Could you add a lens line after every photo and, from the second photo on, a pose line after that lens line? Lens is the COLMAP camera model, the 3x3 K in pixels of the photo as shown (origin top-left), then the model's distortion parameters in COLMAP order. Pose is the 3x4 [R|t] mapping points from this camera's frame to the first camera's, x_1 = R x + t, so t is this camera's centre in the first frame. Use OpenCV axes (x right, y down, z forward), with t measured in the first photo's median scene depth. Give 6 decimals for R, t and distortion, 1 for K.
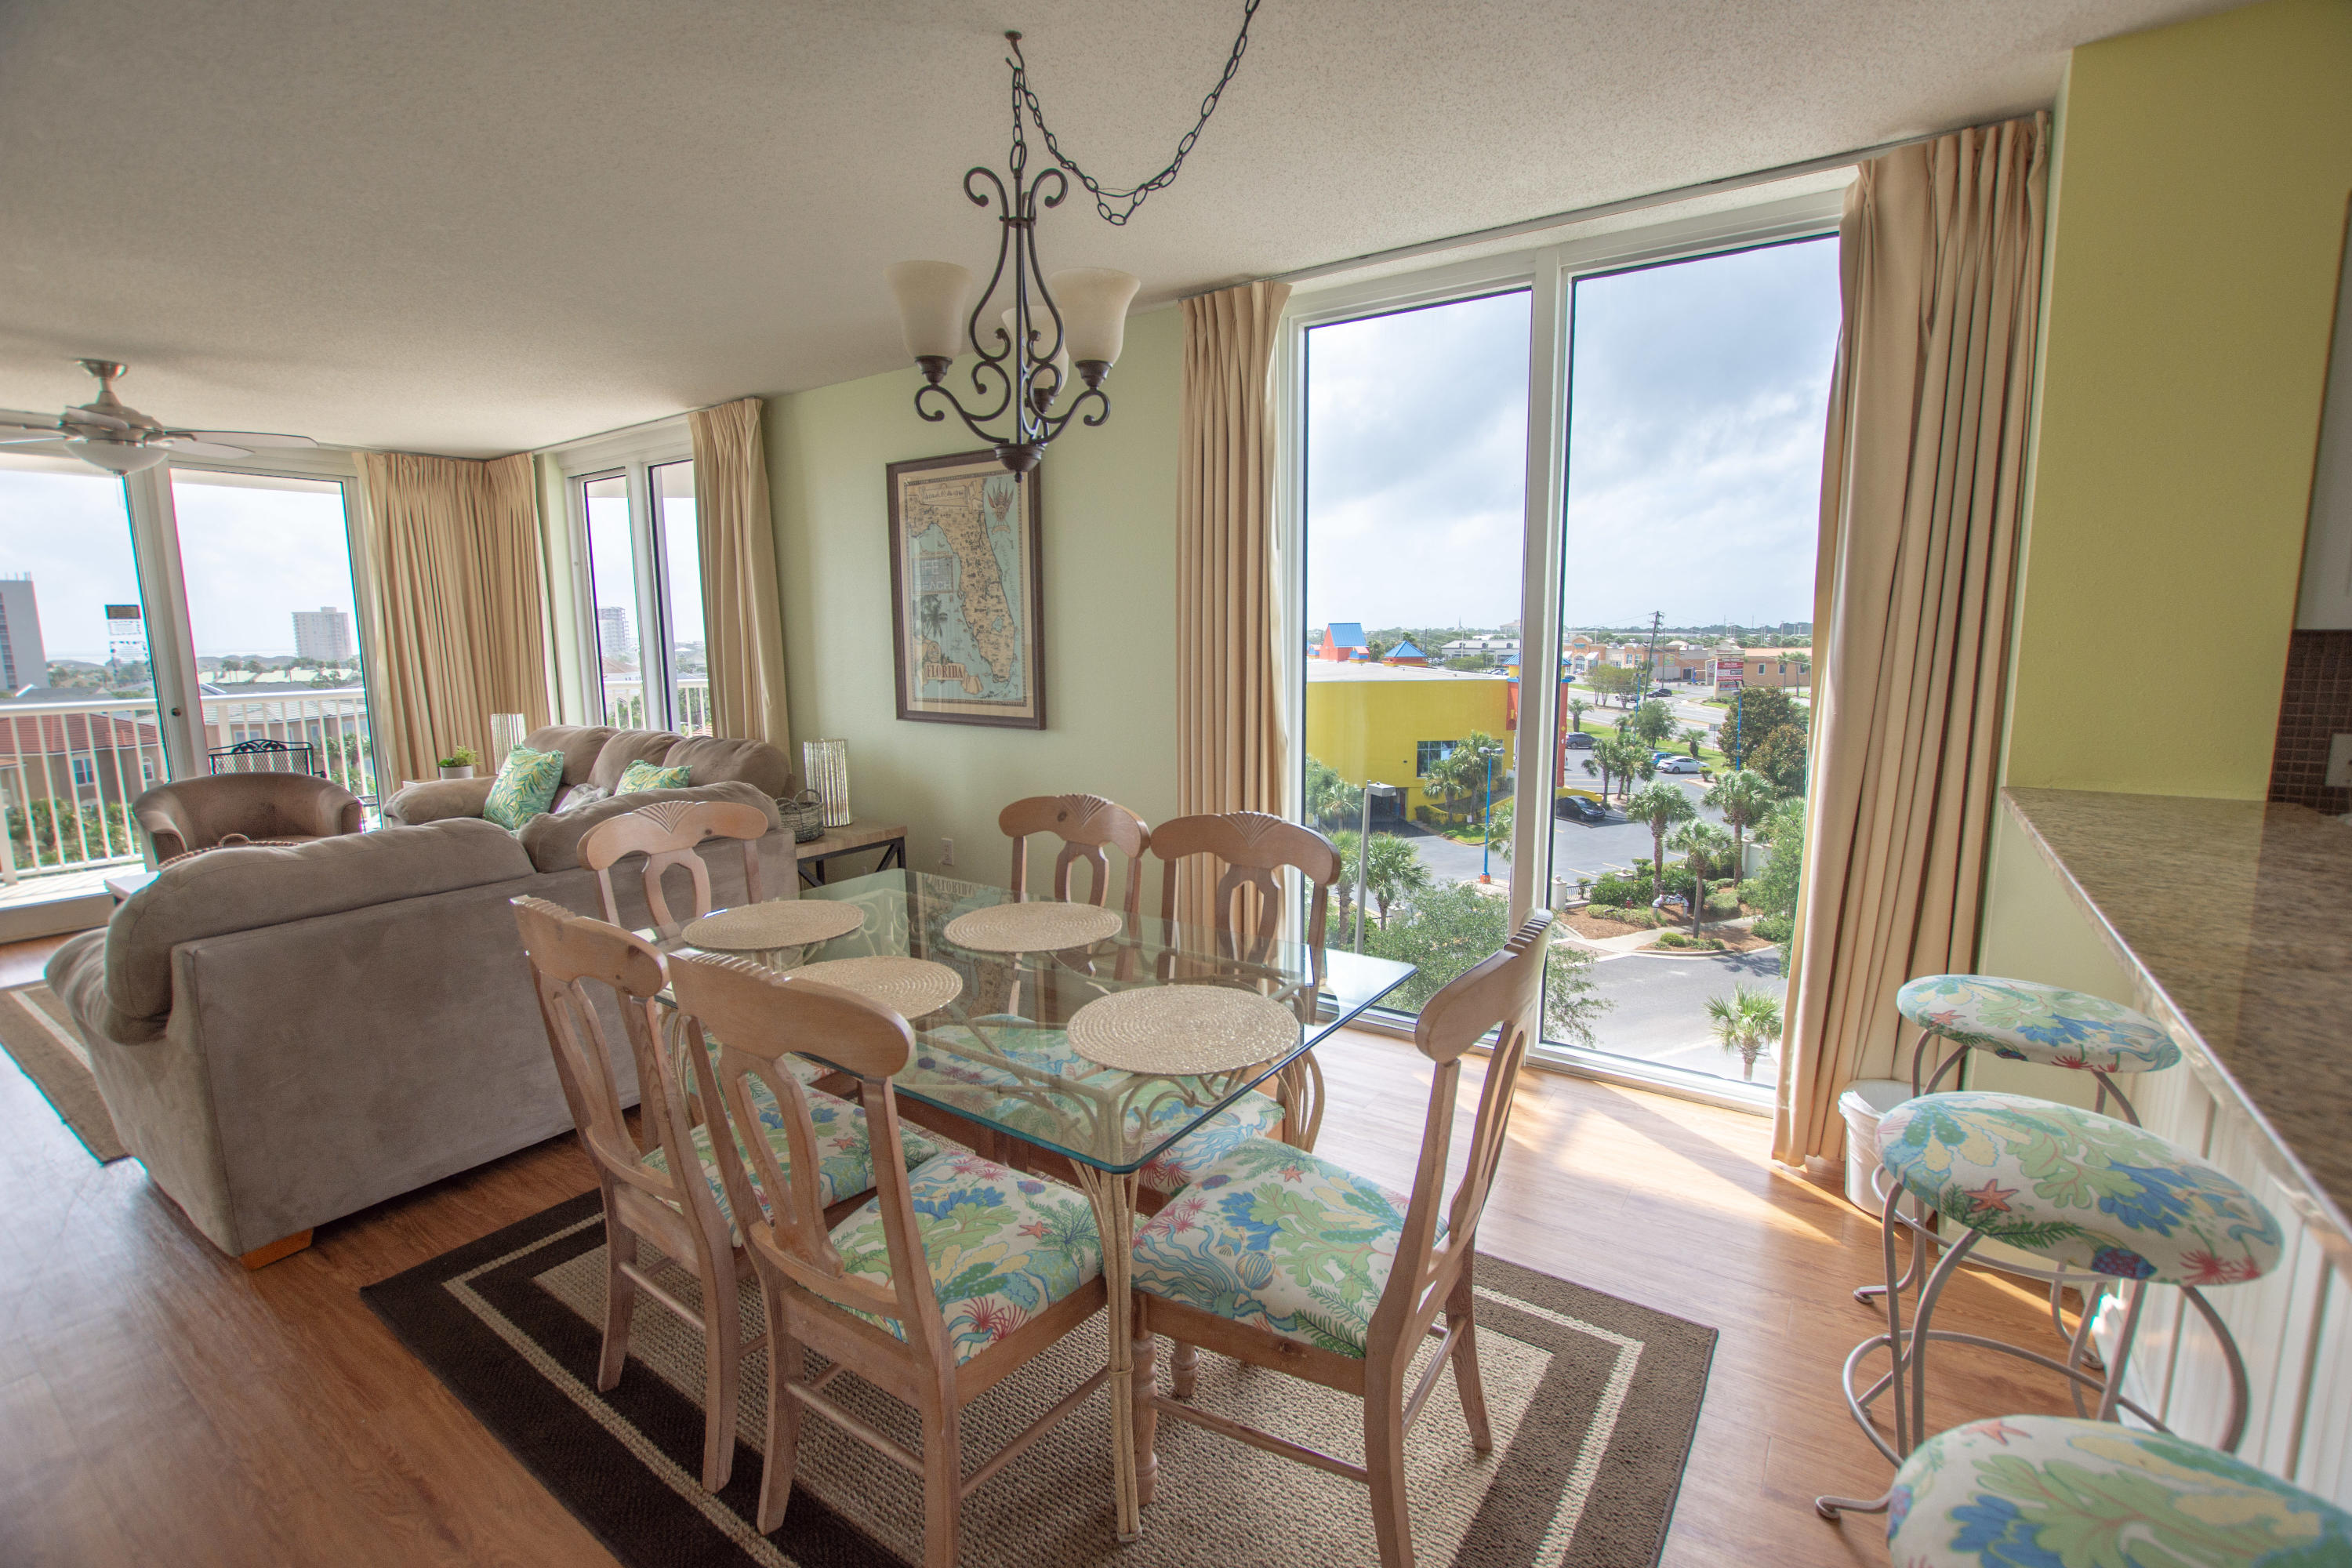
lens RADIAL K [[1035.3, 0, 1190.9], [0, 1035.3, 783.6], [0, 0, 1]] dist [-0.035453, 0.006441]
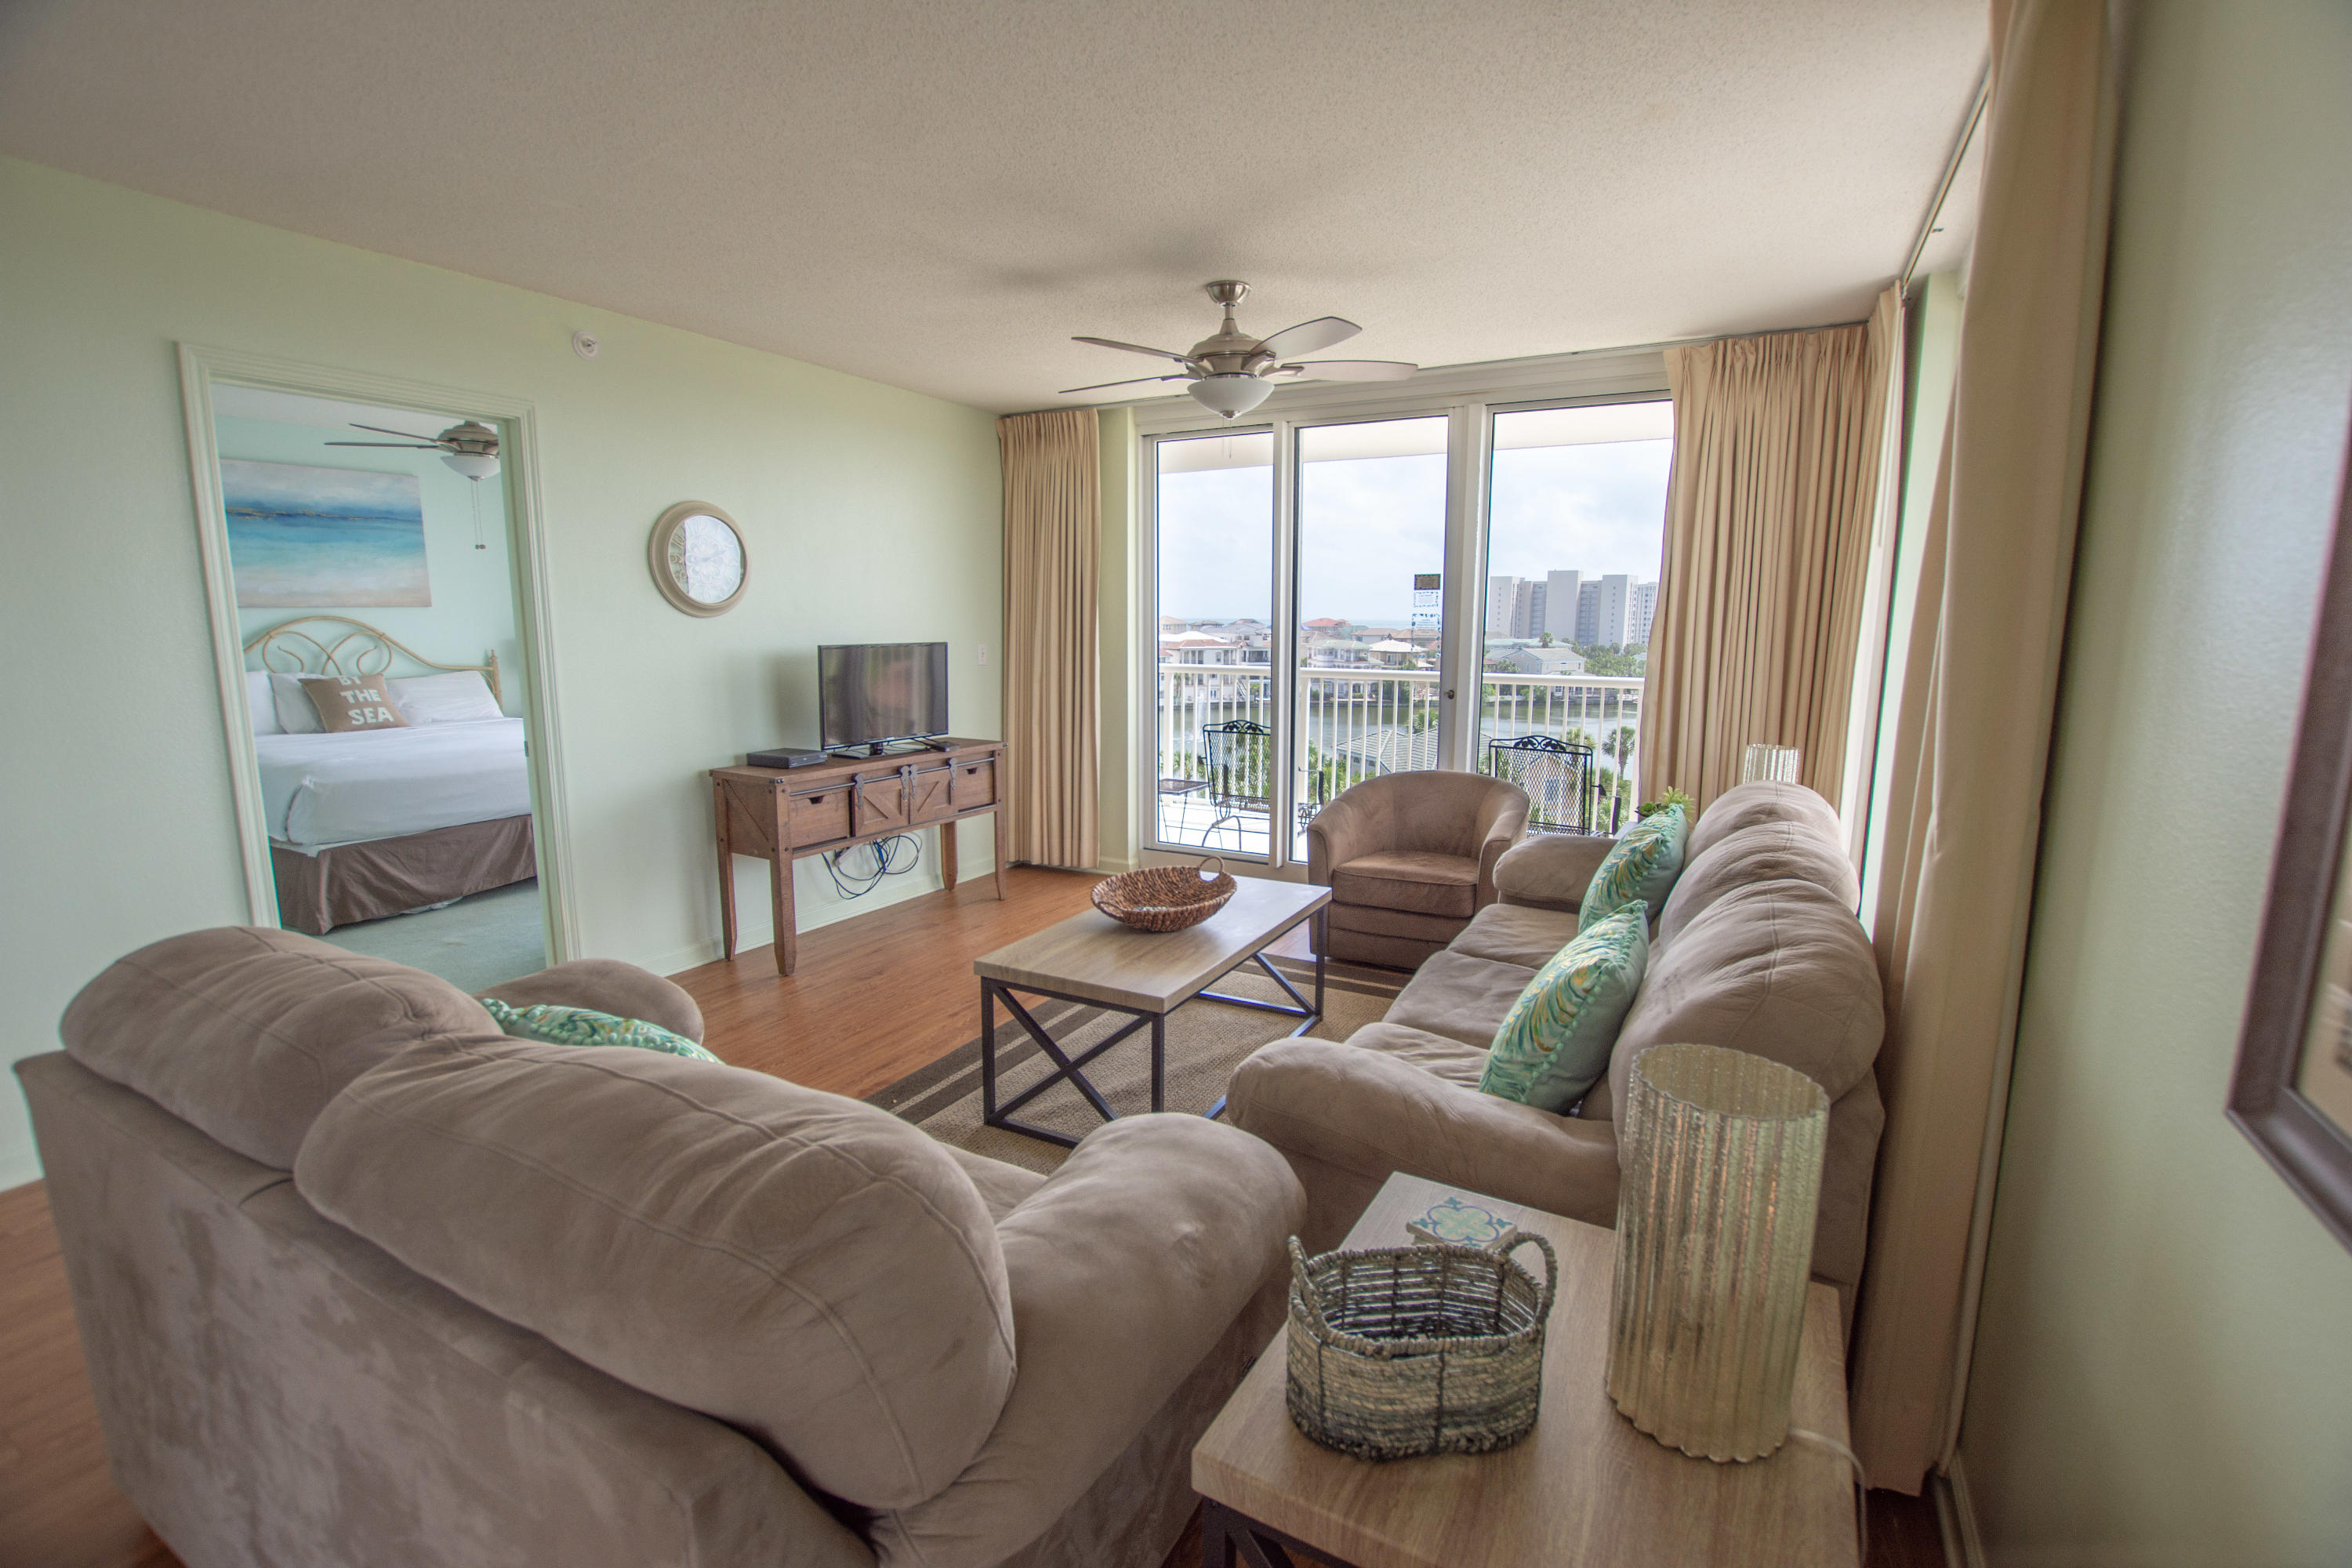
lens RADIAL K [[1035.3, 0, 1190.9], [0, 1035.3, 783.6], [0, 0, 1]] dist [-0.035453, 0.006441]
pose [[0.087154, 0.169524, -0.981665, -0.124618], [-0.151907, 0.976152, 0.155086, -0.106650], [0.984545, 0.135605, 0.110828, 0.719323]]
